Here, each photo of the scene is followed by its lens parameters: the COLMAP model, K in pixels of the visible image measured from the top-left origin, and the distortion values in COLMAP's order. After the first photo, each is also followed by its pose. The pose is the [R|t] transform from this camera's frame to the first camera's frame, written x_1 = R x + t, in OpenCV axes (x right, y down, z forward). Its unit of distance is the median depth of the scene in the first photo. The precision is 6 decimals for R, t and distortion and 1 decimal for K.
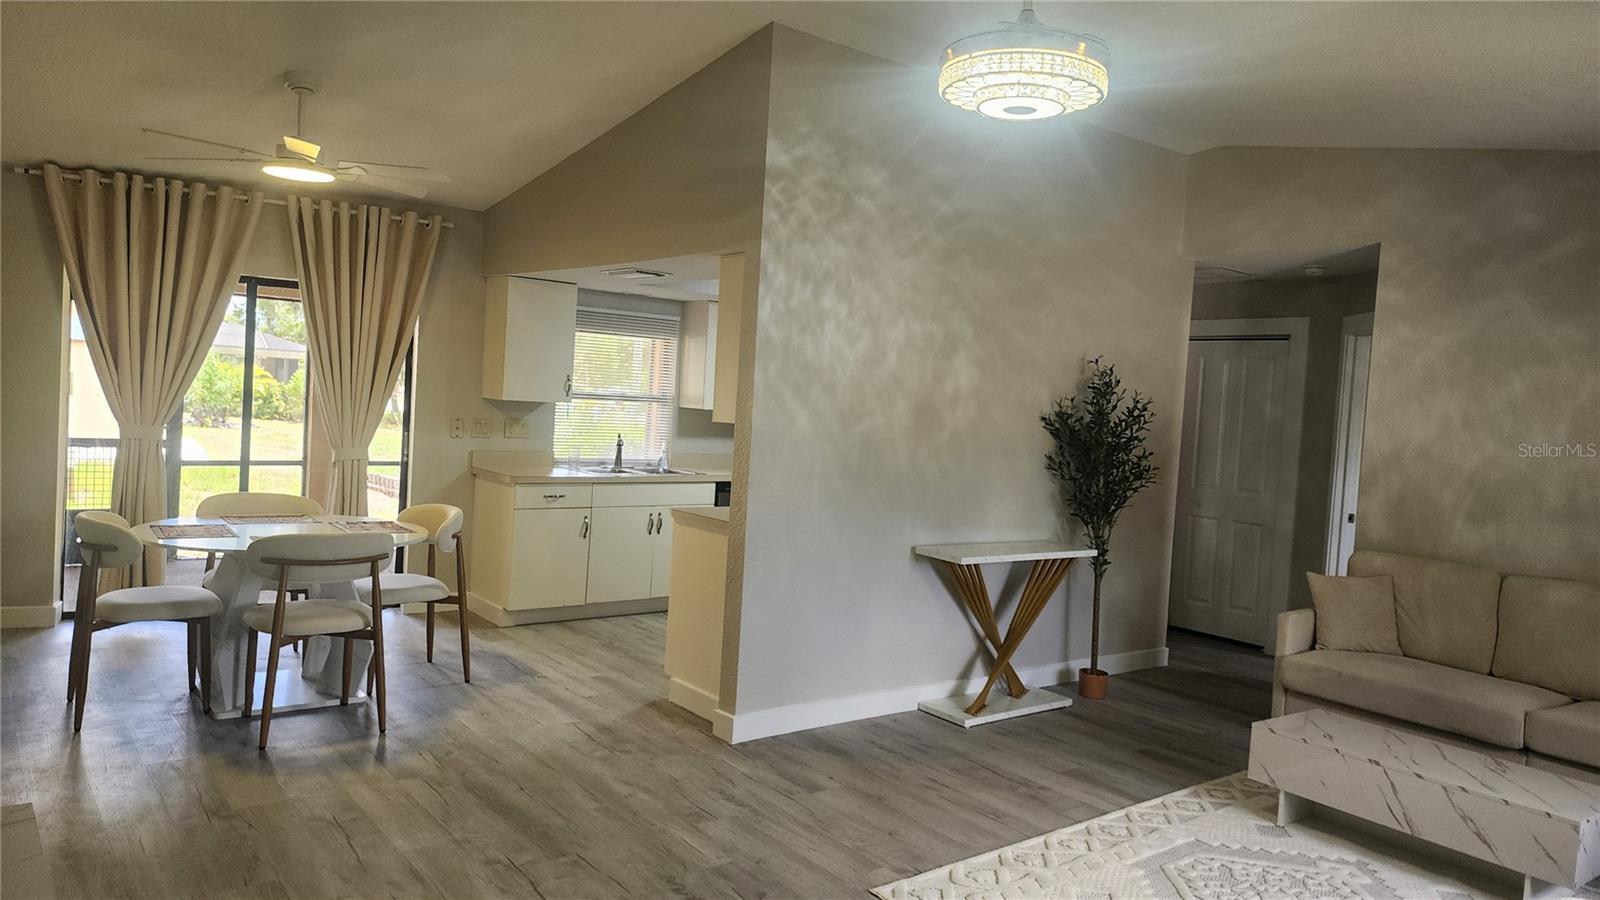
lens RADIAL K [[1073.3, 0, 806.5], [0, 1073.3, 441.4], [0, 0, 1]] dist [0.043915, -0.006688]
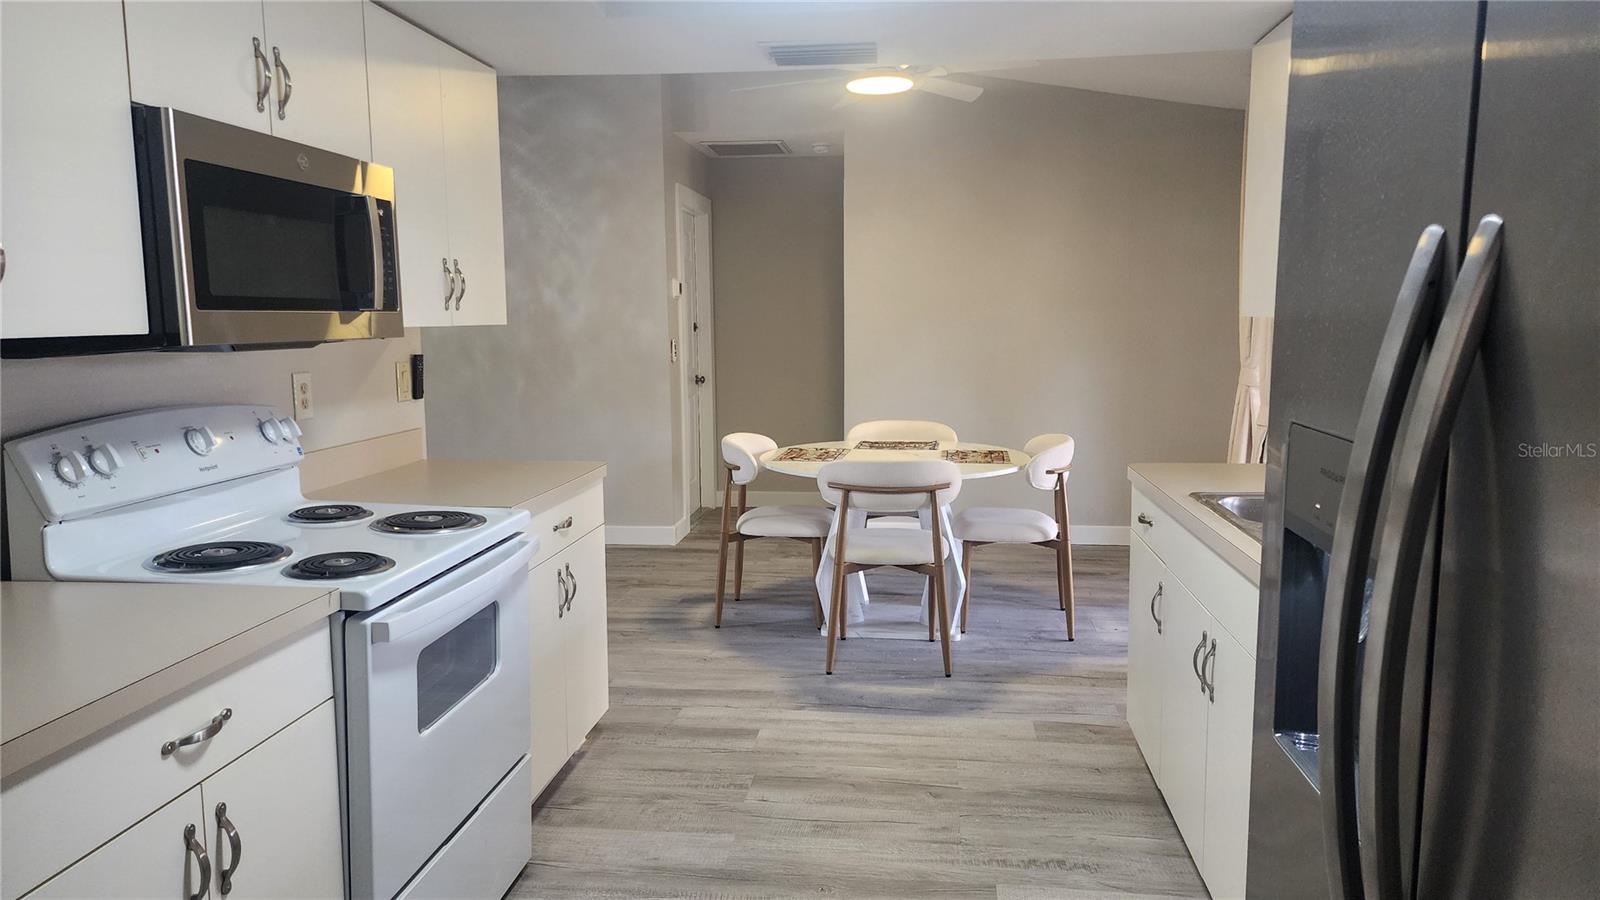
lens RADIAL K [[1046.9, 0, 805.8], [0, 1046.9, 440.9], [0, 0, 1]] dist [0.090948, -0.067347]
pose [[-0.708559, 0.027541, -0.705114, 0.269846], [-0.068424, 0.991848, 0.107498, -0.032519], [0.702327, 0.124416, -0.700898, 1.712026]]
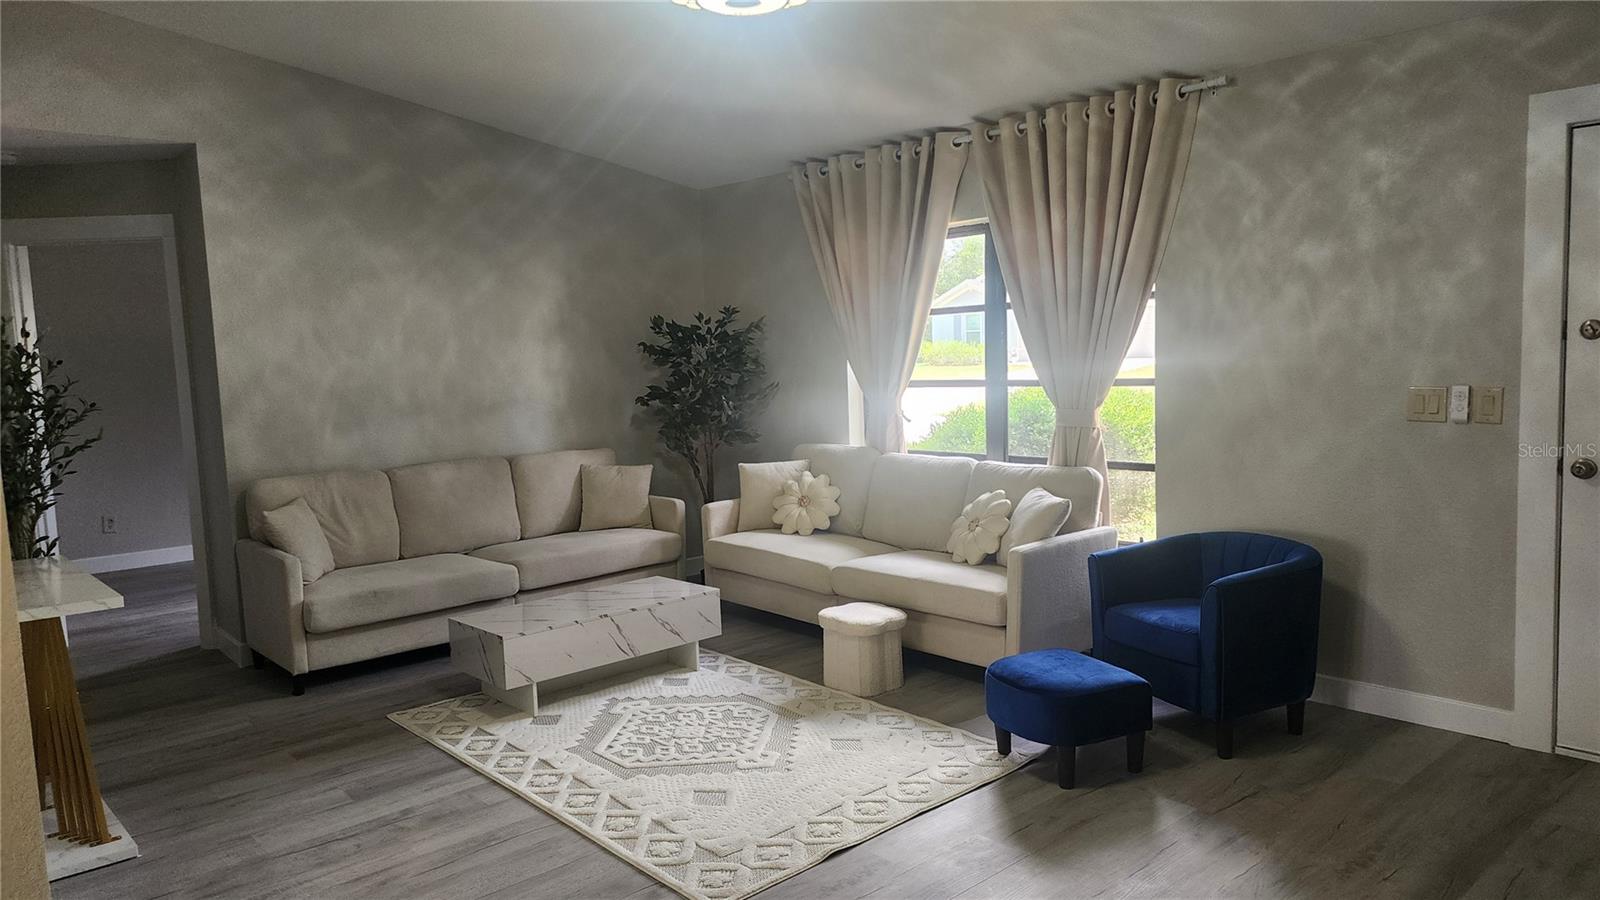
lens RADIAL K [[1063.7, 0, 795.5], [0, 1063.7, 452.7], [0, 0, 1]] dist [0.070985, -0.059286]
pose [[-0.059685, -0.158304, 0.985585, -0.504276], [0.074781, 0.983861, 0.162556, -0.047300], [-0.995412, 0.083405, -0.046883, 0.670324]]
